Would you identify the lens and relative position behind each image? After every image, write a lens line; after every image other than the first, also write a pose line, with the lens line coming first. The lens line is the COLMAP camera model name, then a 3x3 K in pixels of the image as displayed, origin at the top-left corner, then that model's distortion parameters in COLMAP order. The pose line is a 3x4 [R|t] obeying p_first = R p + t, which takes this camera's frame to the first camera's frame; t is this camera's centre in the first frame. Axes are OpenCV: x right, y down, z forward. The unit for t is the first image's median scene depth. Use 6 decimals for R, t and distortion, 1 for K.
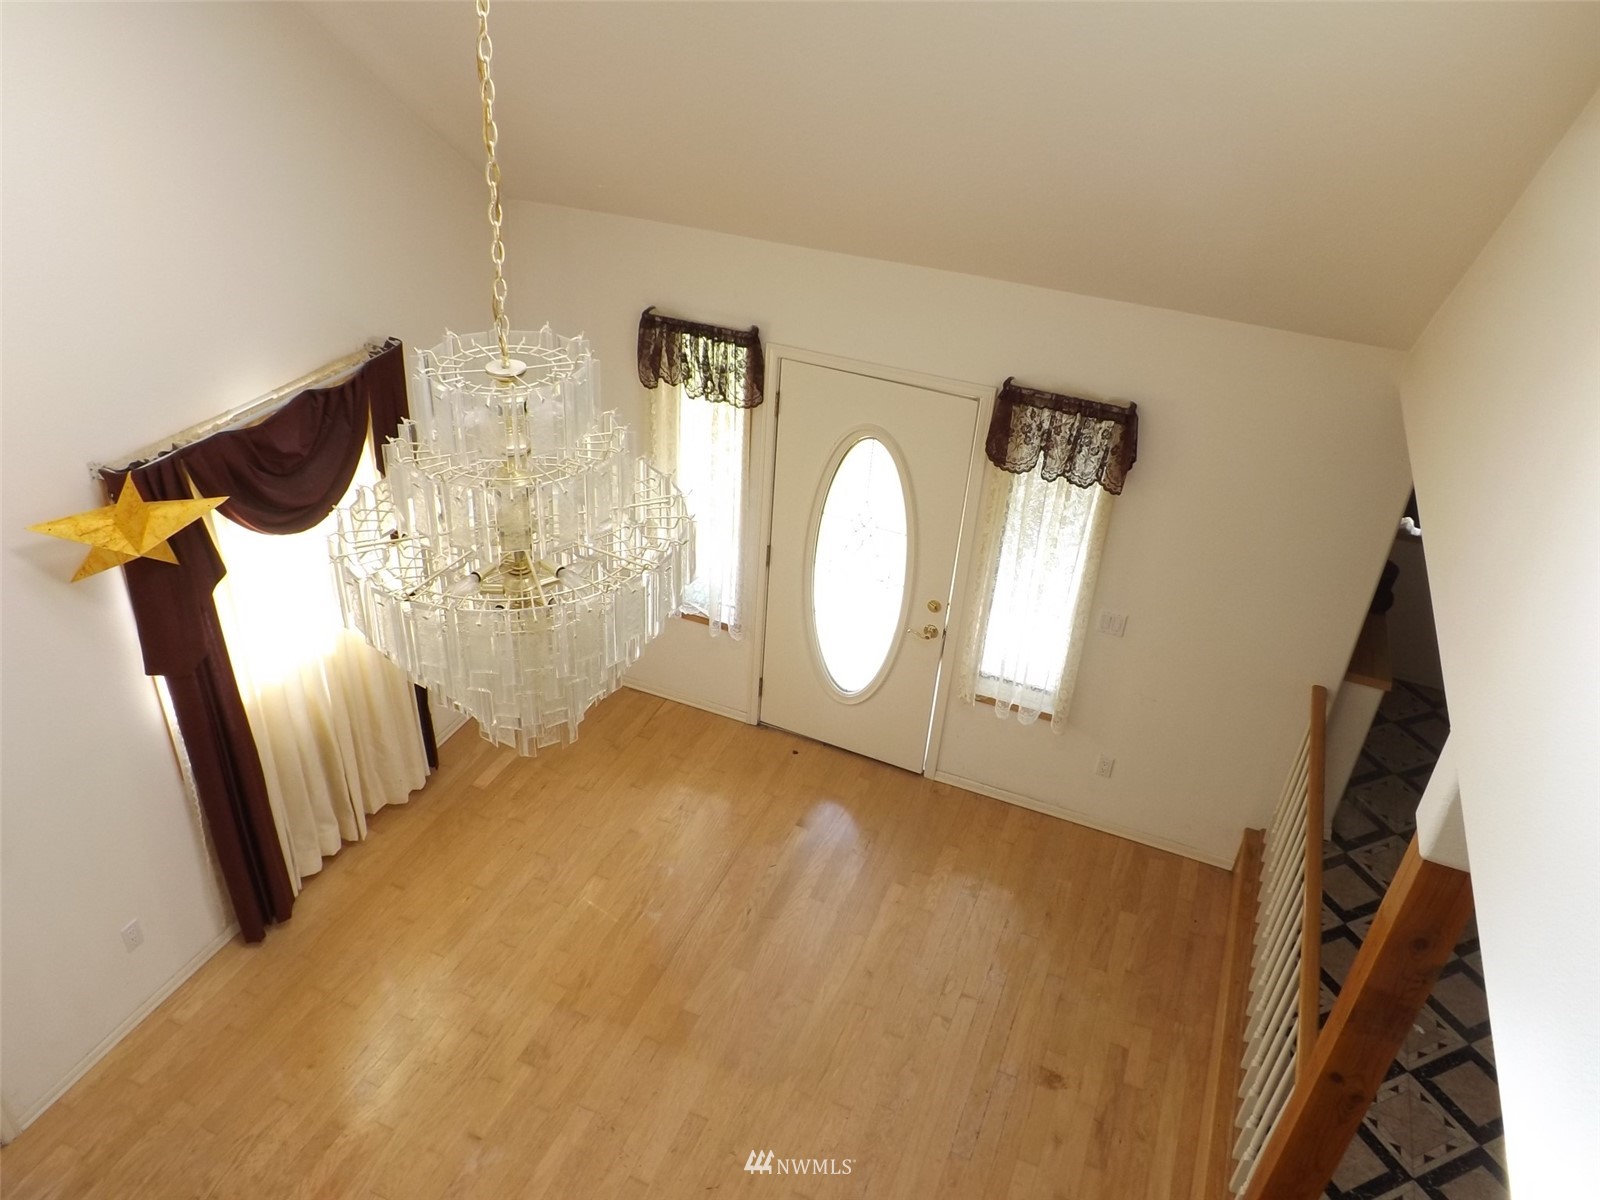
lens RADIAL K [[1149.4, 0, 796.6], [0, 1149.4, 601.0], [0, 0, 1]] dist [-0.023807, 0.003876]
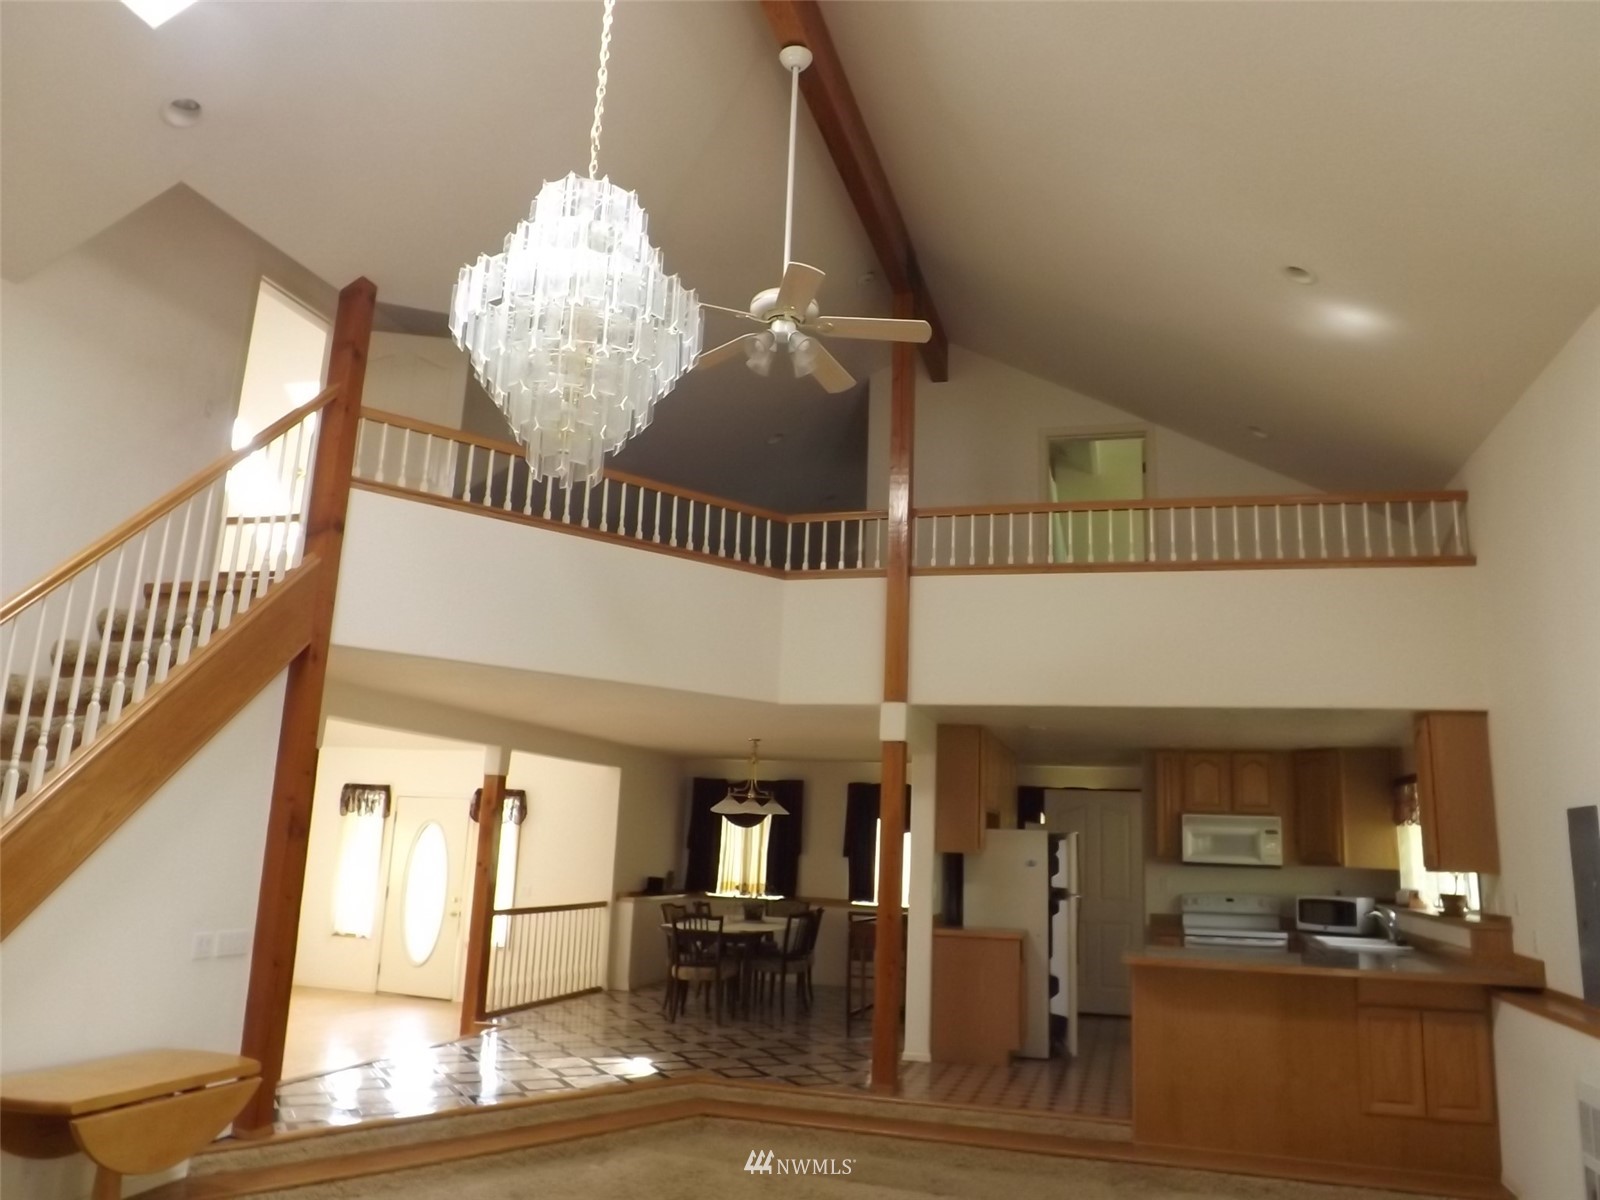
lens RADIAL K [[1149.4, 0, 796.6], [0, 1149.4, 601.0], [0, 0, 1]] dist [-0.023807, 0.003876]
pose [[0.995489, 0.000294, 0.094879, 0.596463], [0.064975, 0.726594, -0.683987, 1.204663], [-0.069140, 0.687067, 0.723297, -1.104049]]
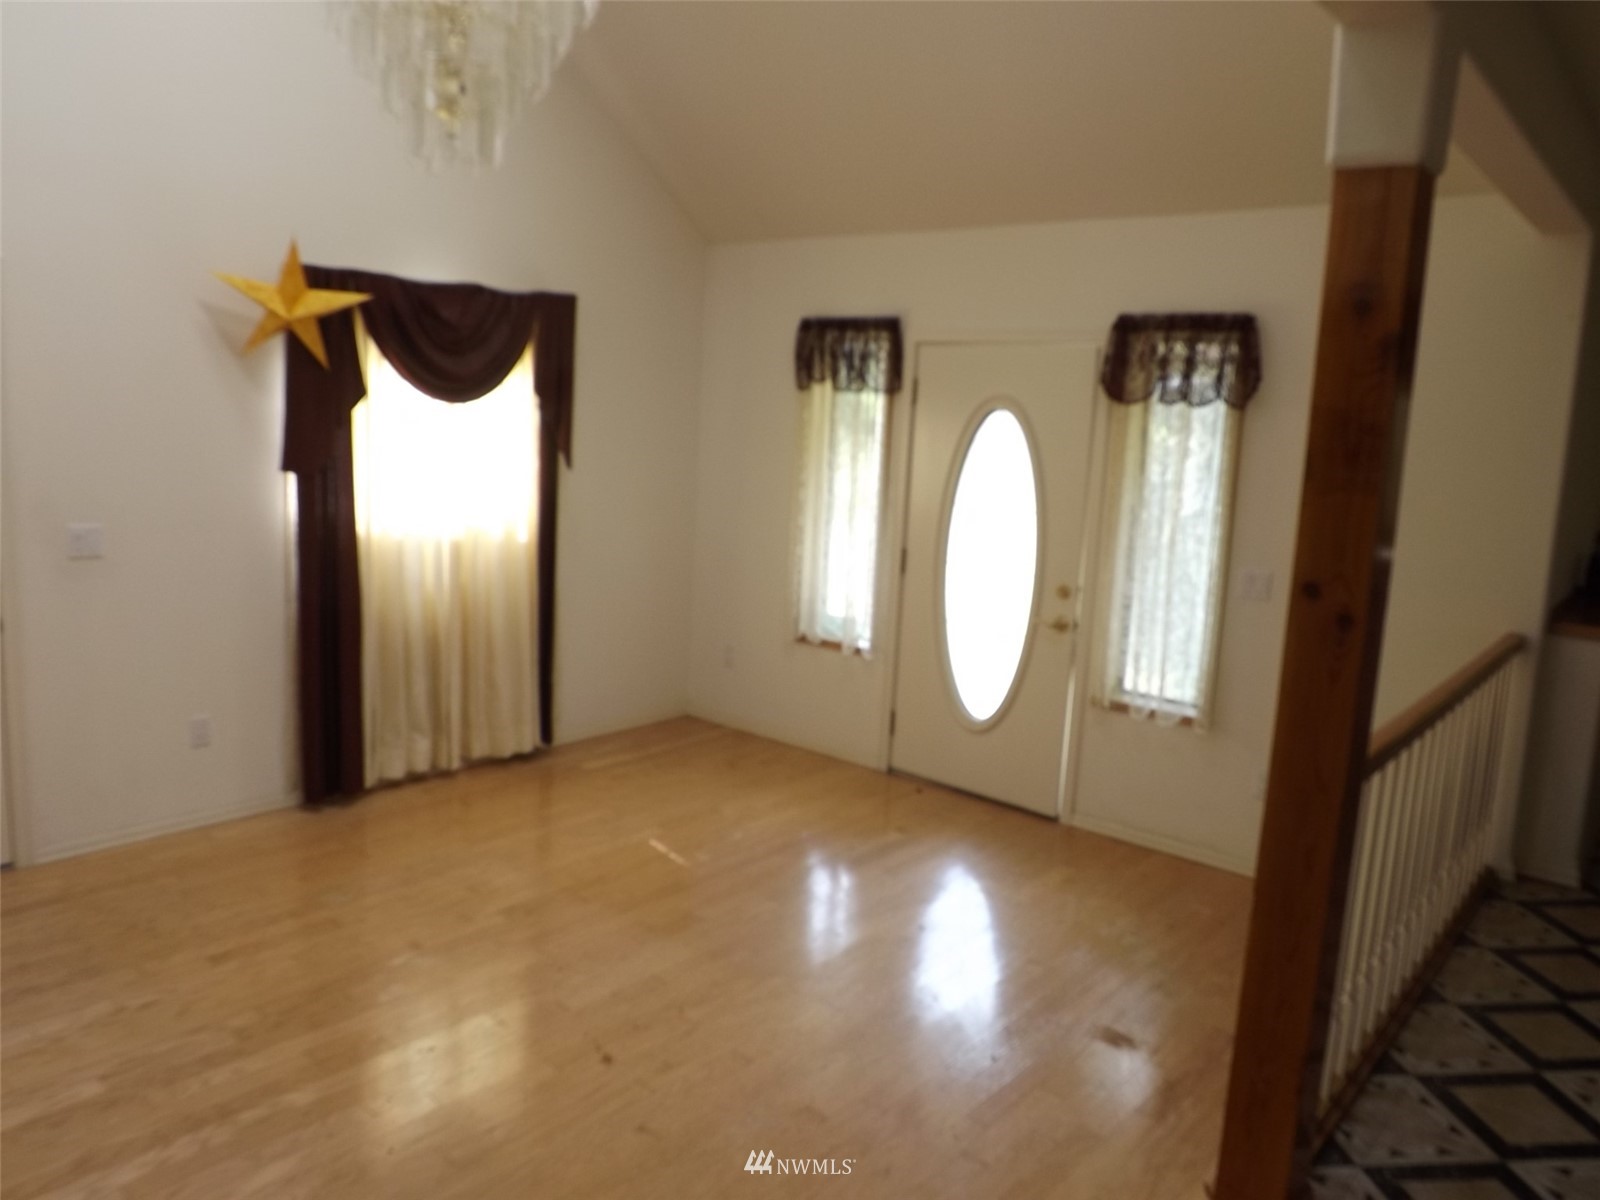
lens RADIAL K [[1149.4, 0, 796.6], [0, 1149.4, 601.0], [0, 0, 1]] dist [-0.023807, 0.003876]
pose [[0.950151, 0.037198, -0.309563, 0.211114], [-0.159295, 0.911411, -0.379414, 0.412404], [0.268026, 0.409812, 0.871904, 0.156046]]
